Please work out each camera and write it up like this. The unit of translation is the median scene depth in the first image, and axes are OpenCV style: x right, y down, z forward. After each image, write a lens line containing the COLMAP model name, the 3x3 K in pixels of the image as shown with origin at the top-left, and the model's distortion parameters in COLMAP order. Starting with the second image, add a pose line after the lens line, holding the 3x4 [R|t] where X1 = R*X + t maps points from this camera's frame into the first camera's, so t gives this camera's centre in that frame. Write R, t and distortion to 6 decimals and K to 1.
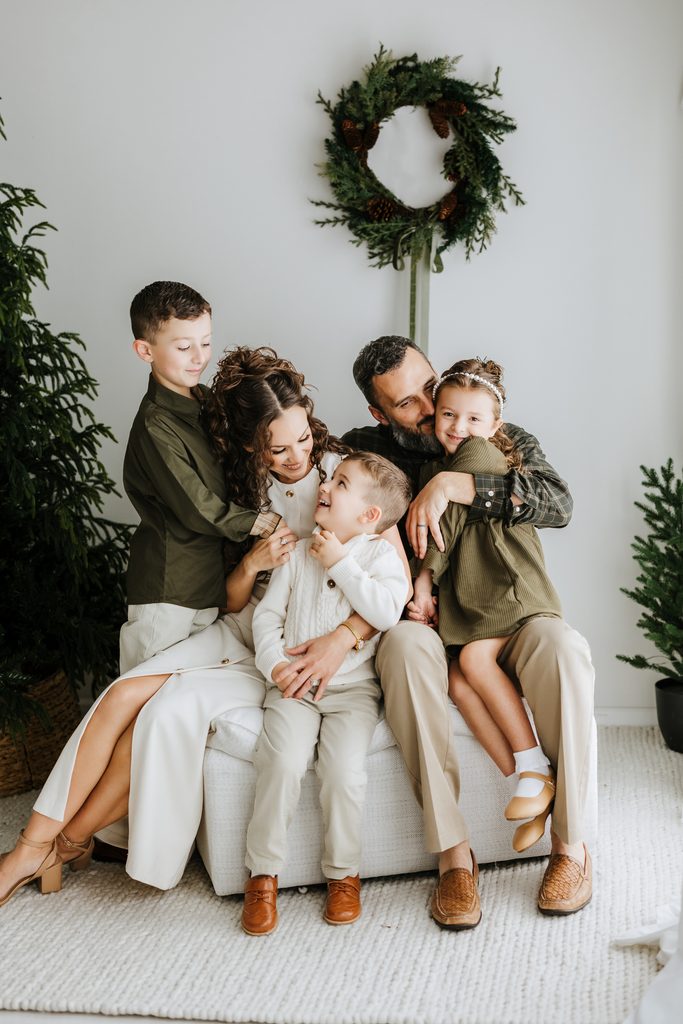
lens RADIAL K [[1624.2, 0, 342.6], [0, 1624.2, 498.0], [0, 0, 1]] dist [0.026122, 0.000000]
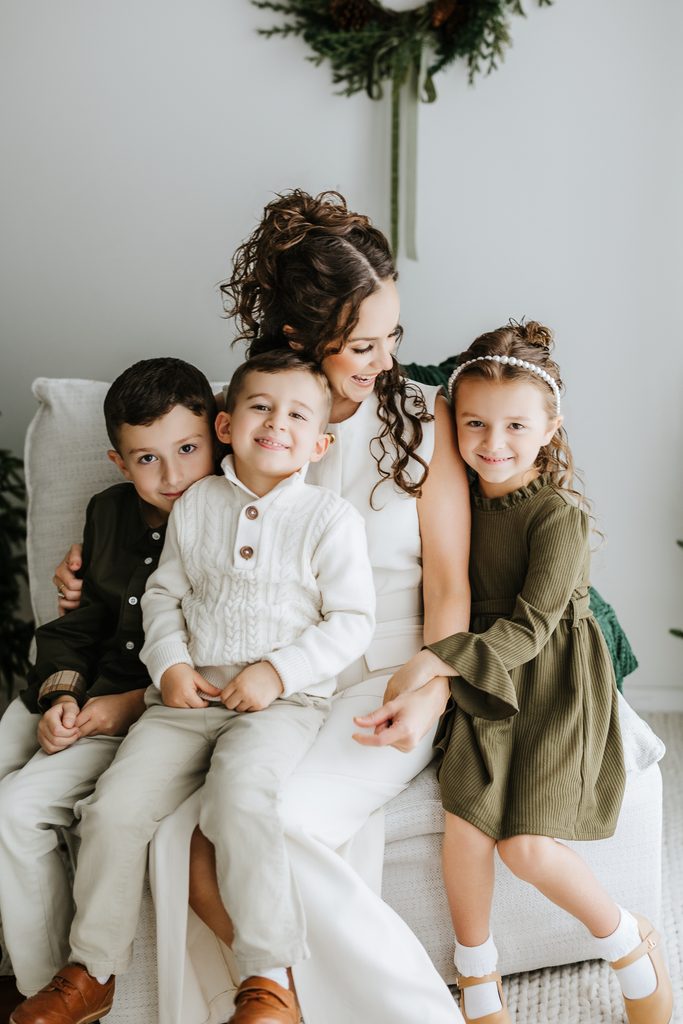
lens RADIAL K [[1650.7, 0, 336.3], [0, 1650.7, 478.9], [0, 0, 1]] dist [-0.008910, 0.000000]
pose [[0.999963, -0.004020, 0.007659, 0.011498], [0.003275, 0.995487, 0.094845, -0.043309], [-0.008006, -0.094817, 0.995463, 0.264070]]
